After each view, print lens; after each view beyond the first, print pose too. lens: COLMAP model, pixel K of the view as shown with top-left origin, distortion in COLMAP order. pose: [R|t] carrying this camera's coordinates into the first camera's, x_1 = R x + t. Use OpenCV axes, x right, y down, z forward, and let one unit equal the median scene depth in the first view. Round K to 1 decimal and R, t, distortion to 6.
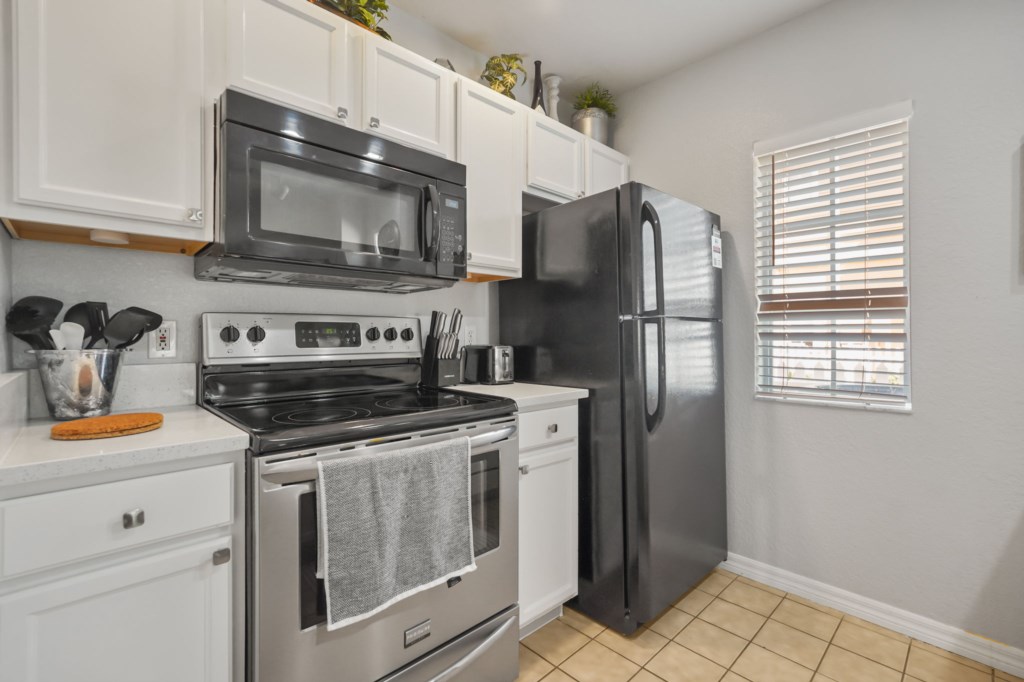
lens RADIAL K [[455.0, 0, 509.1], [0, 455.0, 333.4], [0, 0, 1]] dist [-0.004458, 0.001476]
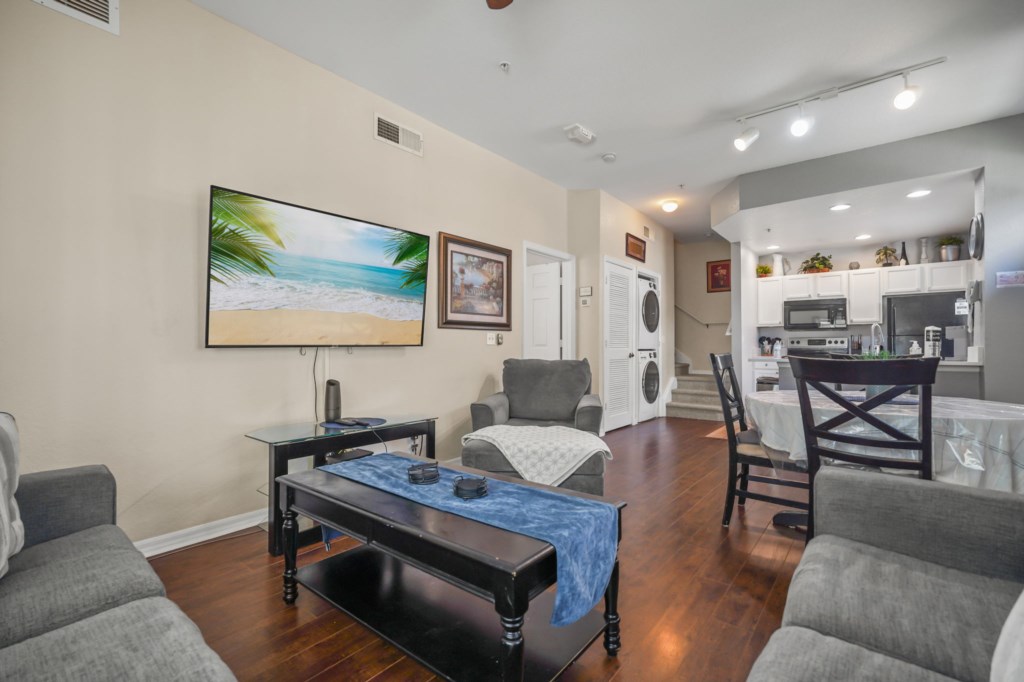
lens RADIAL K [[455.0, 0, 511.2], [0, 455.0, 340.2], [0, 0, 1]] dist [-0.004458, 0.001476]
pose [[0.135893, -0.016018, -0.990594, 3.555049], [-0.002289, 0.999862, -0.016481, 0.062184], [0.990721, 0.004507, 0.135837, -2.492012]]
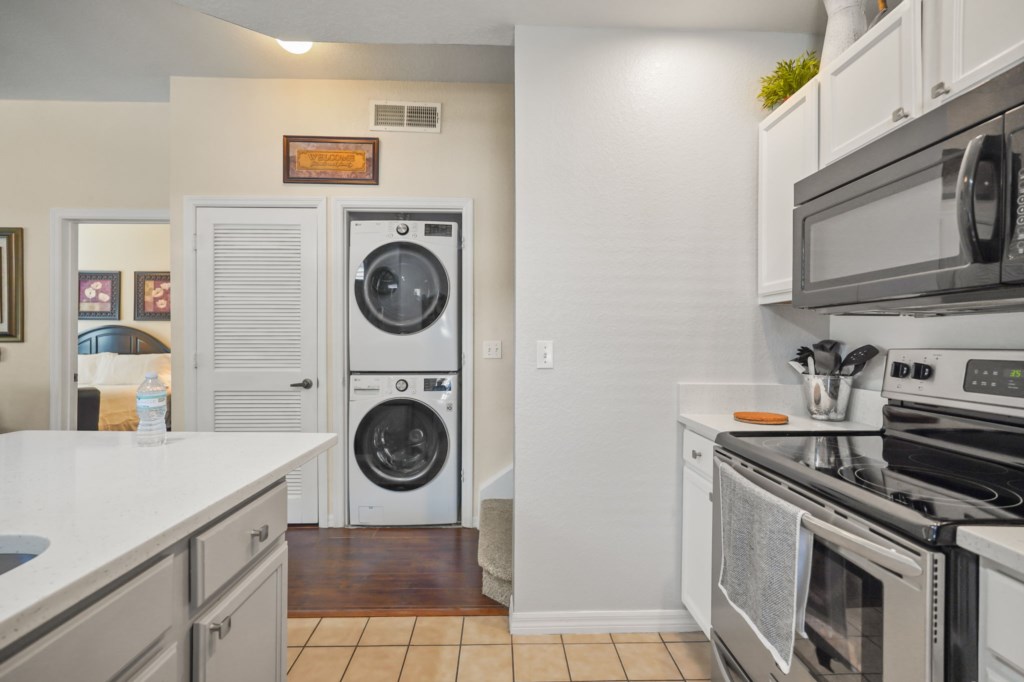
lens RADIAL K [[455.0, 0, 507.3], [0, 455.0, 339.4], [0, 0, 1]] dist [-0.004458, 0.001476]
pose [[-0.674649, -0.002857, -0.738133, 0.685583], [-0.001688, 0.999996, -0.002327, -0.057320], [0.738137, -0.000323, -0.674651, 0.938976]]
